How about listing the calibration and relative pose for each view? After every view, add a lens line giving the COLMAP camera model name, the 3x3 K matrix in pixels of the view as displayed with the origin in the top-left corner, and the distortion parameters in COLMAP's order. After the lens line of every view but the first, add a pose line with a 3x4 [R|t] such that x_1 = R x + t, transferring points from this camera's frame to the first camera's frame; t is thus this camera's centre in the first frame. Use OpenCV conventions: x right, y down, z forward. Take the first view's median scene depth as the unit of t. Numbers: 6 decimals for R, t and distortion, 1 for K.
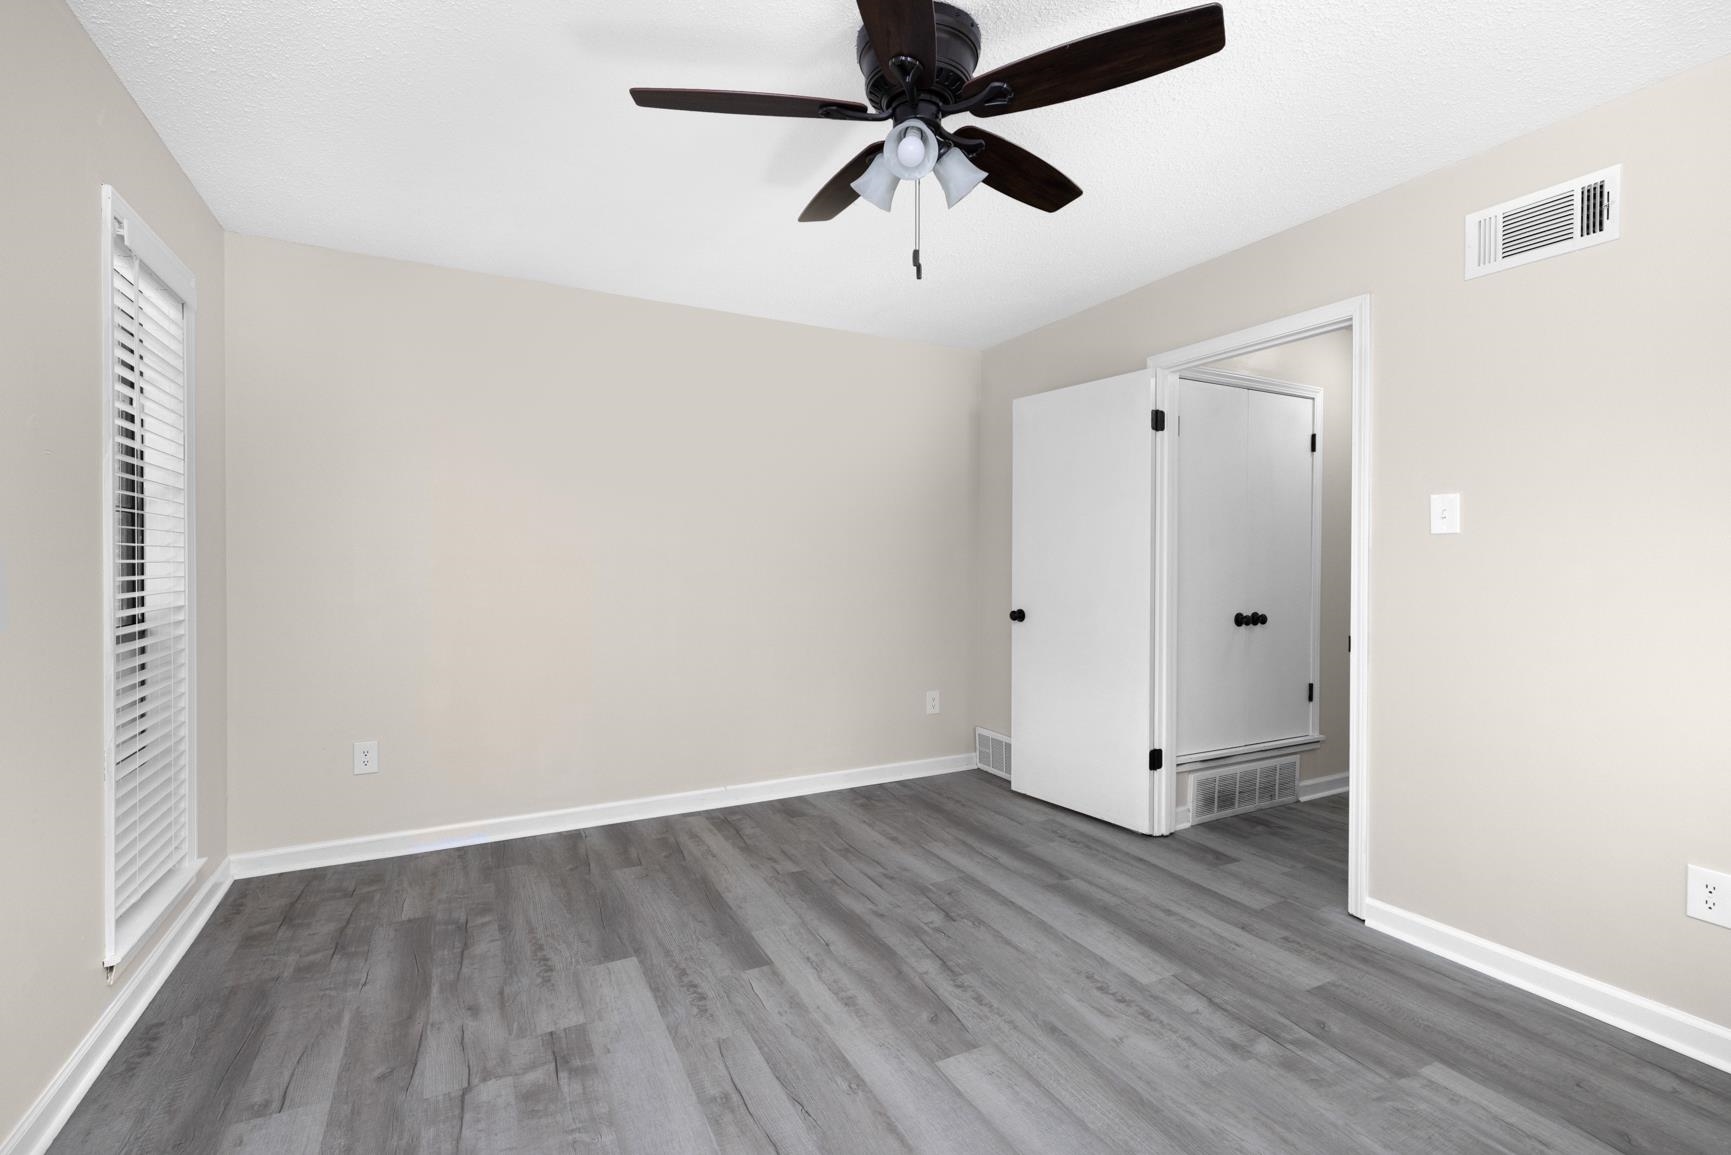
lens RADIAL K [[752.4, 0, 864.5], [0, 752.4, 568.6], [0, 0, 1]] dist [0.001789, 0.000367]
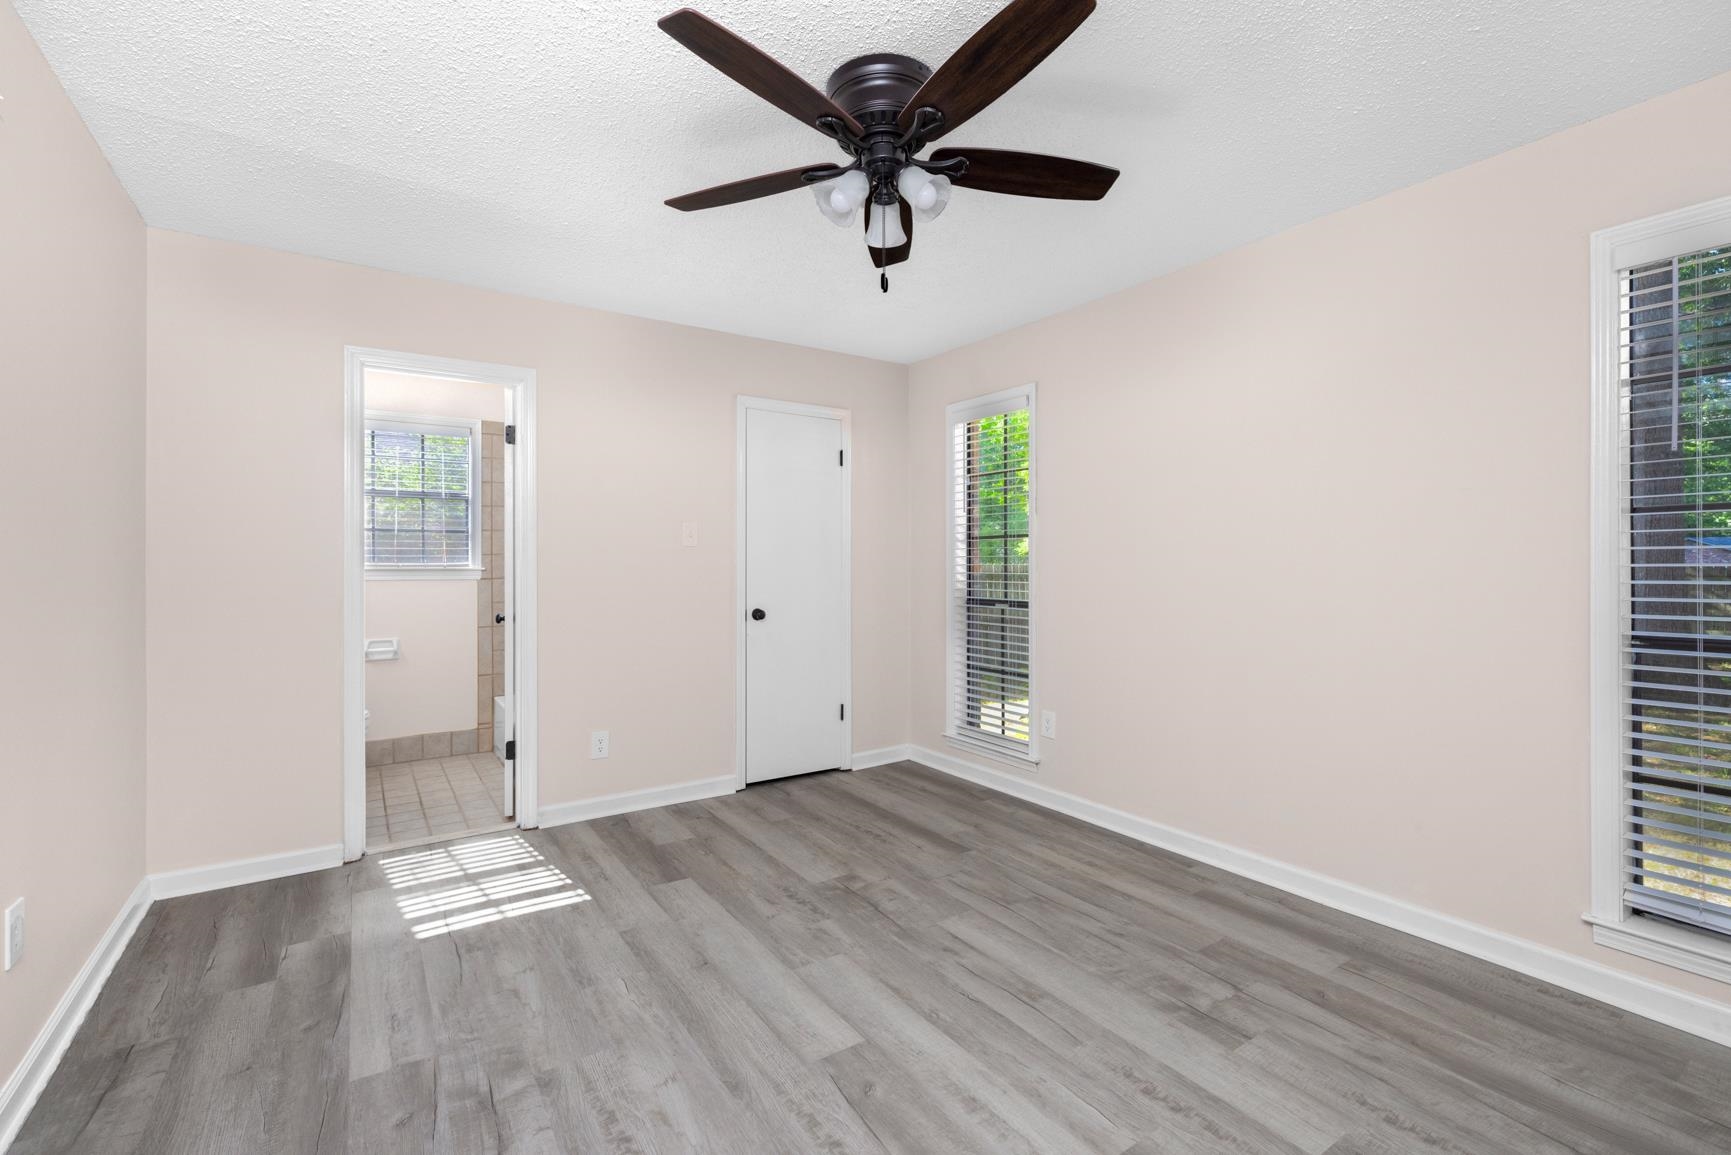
lens RADIAL K [[752.4, 0, 863.9], [0, 752.4, 568.4], [0, 0, 1]] dist [0.001789, 0.000367]
pose [[-0.993795, -0.000812, -0.111221, 0.200797], [-0.002508, 0.999883, 0.015105, -0.018613], [0.111196, 0.015290, -0.993681, 1.915373]]
